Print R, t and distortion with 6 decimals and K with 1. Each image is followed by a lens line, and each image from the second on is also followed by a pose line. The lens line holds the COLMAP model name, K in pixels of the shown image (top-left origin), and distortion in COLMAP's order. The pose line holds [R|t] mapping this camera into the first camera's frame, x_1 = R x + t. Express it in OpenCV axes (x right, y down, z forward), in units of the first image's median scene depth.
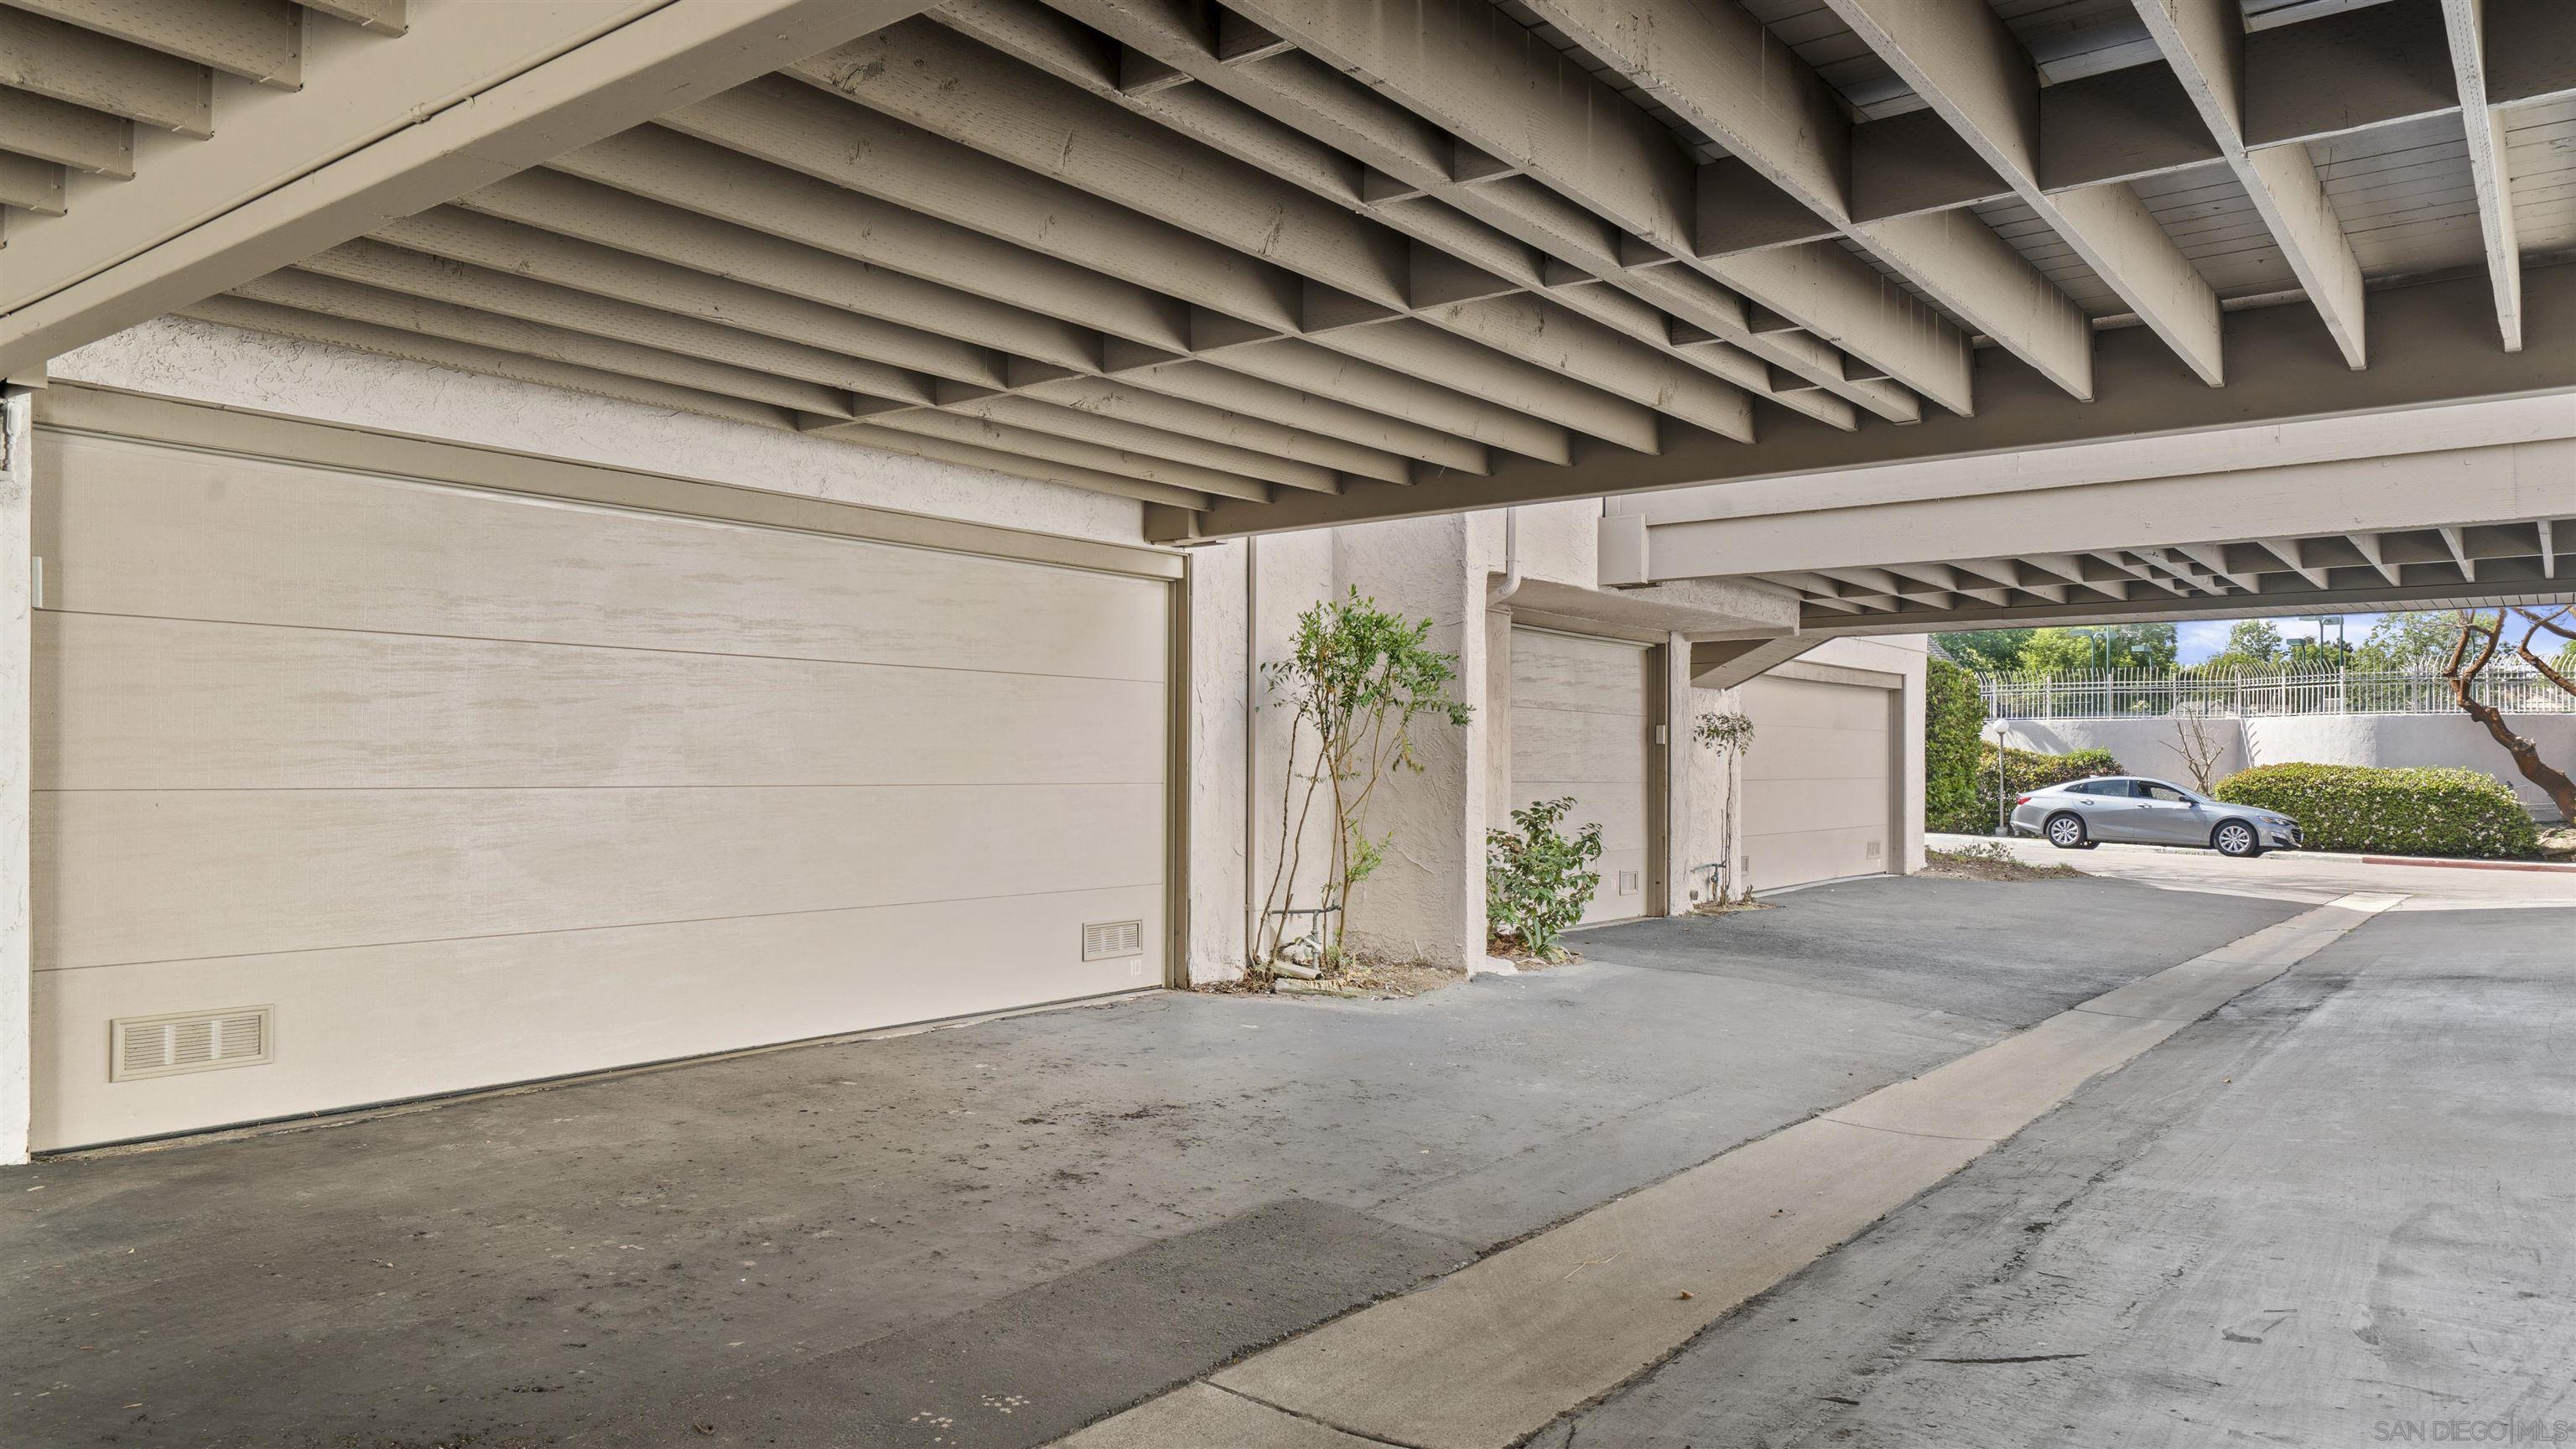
lens RADIAL K [[1680.0, 0, 1282.2], [0, 1680.0, 739.8], [0, 0, 1]] dist [-0.003463, -0.001876]
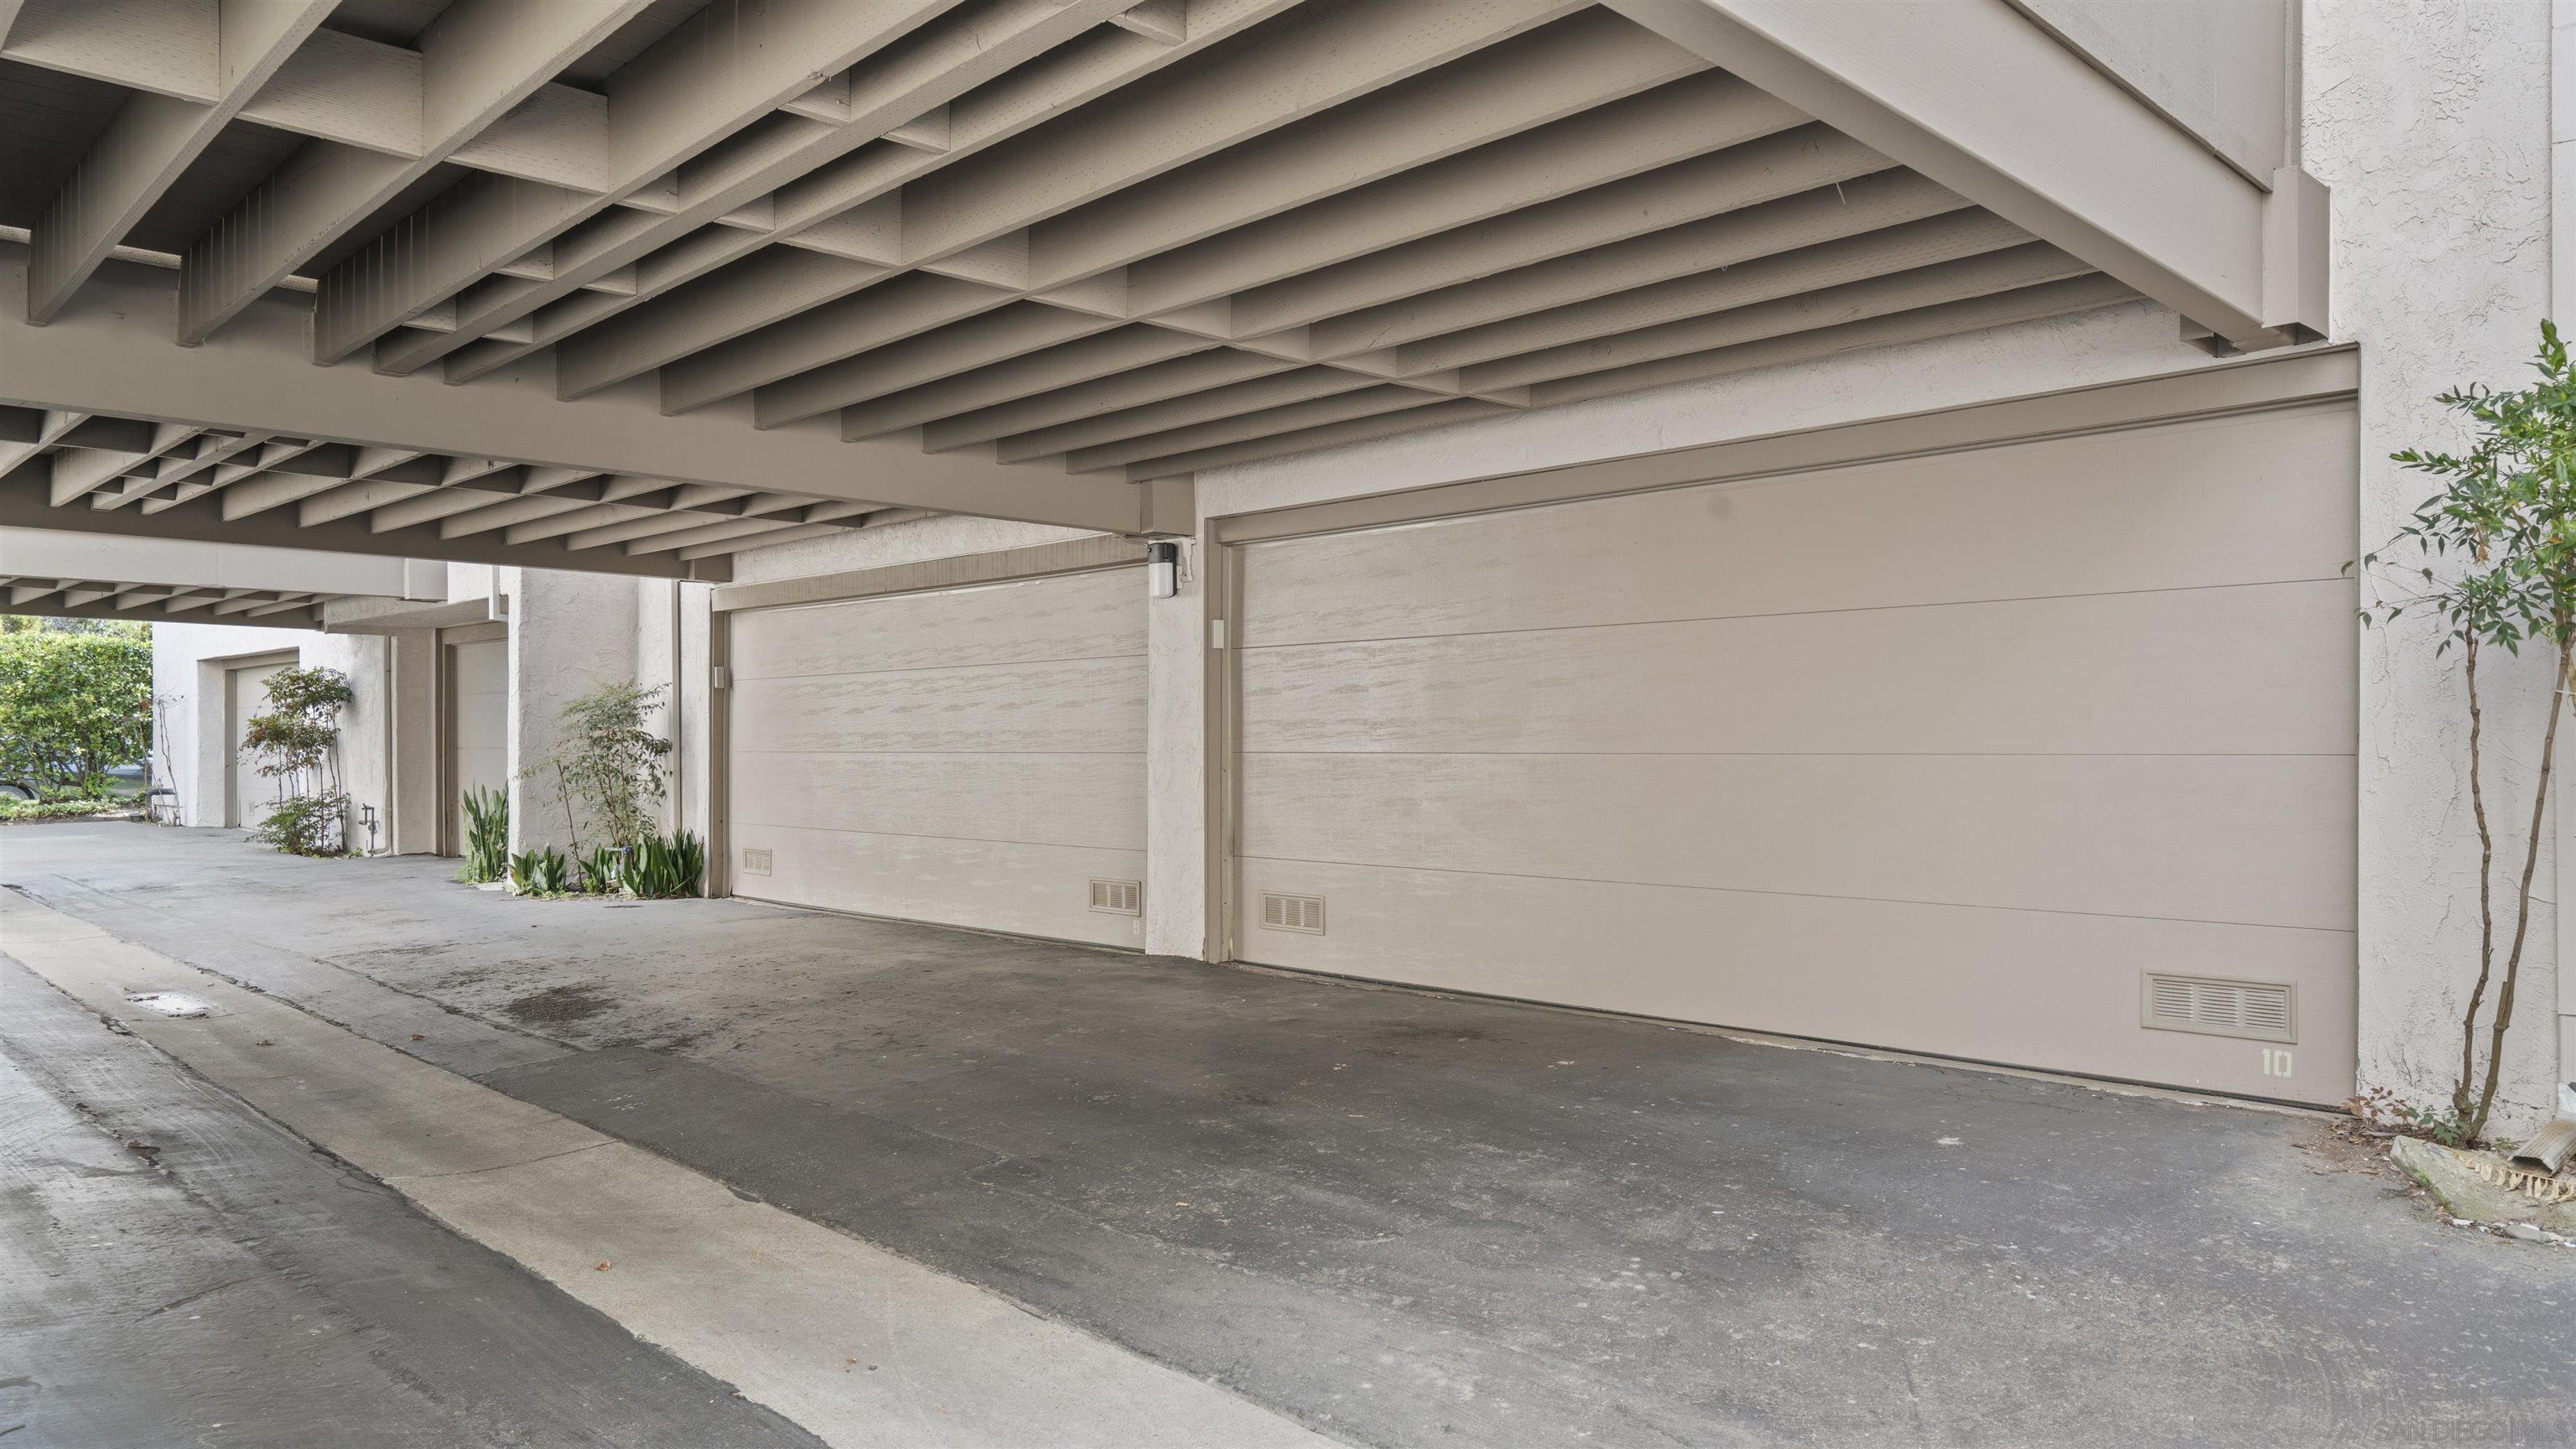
lens RADIAL K [[1680.0, 0, 1282.1], [0, 1680.0, 725.3], [0, 0, 1]] dist [-0.003463, -0.001876]
pose [[-0.146250, -0.011658, -0.989179, 0.810484], [0.021344, 0.999661, -0.014938, 0.024334], [0.989017, -0.023298, -0.145952, 1.080660]]
